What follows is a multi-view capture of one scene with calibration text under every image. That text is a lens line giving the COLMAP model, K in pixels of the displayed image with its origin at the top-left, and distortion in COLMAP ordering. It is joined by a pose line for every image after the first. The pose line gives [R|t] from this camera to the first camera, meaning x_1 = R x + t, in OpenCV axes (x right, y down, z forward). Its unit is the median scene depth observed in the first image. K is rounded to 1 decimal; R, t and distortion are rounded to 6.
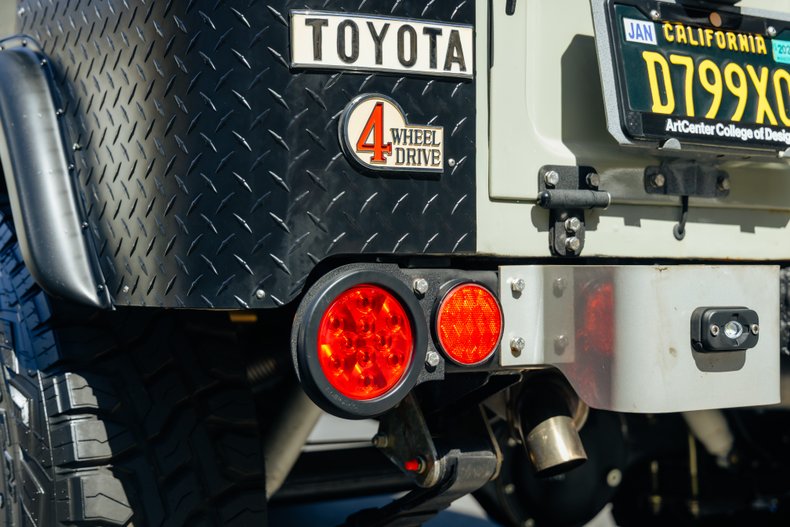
lens RADIAL K [[1468.1, 0, 412.3], [0, 1468.1, 261.6], [0, 0, 1]] dist [0.013958, 0.057469]
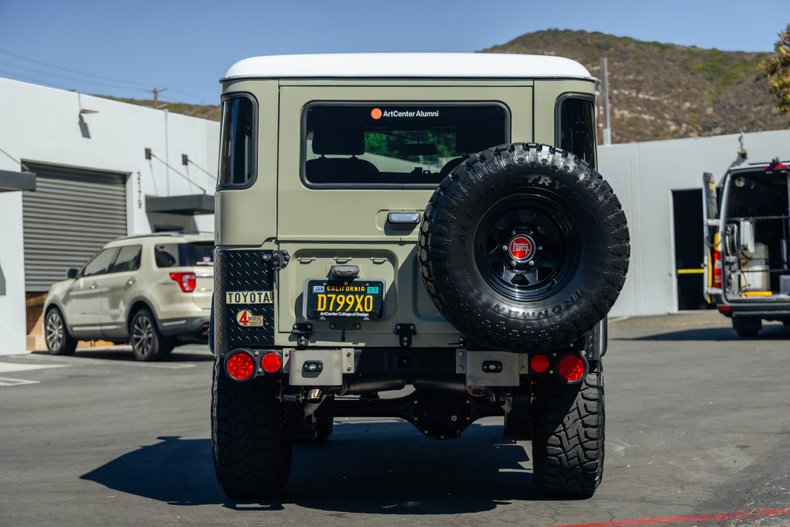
lens RADIAL K [[1468.1, 0, 412.3], [0, 1468.1, 261.6], [0, 0, 1]] dist [0.013958, 0.057469]
pose [[0.798463, -0.004592, -0.602027, 2.804905], [0.003223, 0.999989, -0.003352, -0.223721], [0.602036, 0.000736, 0.798469, -2.044206]]
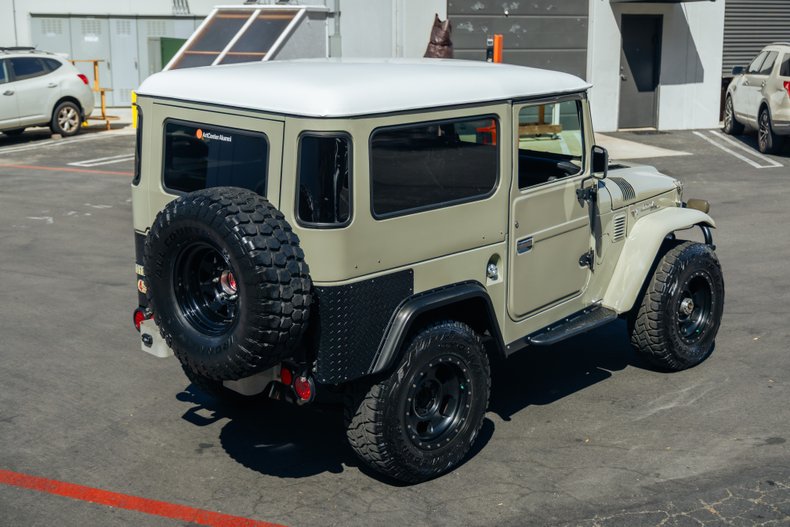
lens RADIAL K [[1061.2, 0, 395.0], [0, 1061.2, 263.5], [0, 0, 1]] dist [0.004813, 0.021670]
pose [[0.154479, 0.242687, -0.957726, 3.698174], [0.006525, 0.969091, 0.246619, -1.081100], [0.987974, -0.044347, 0.148121, 1.264969]]
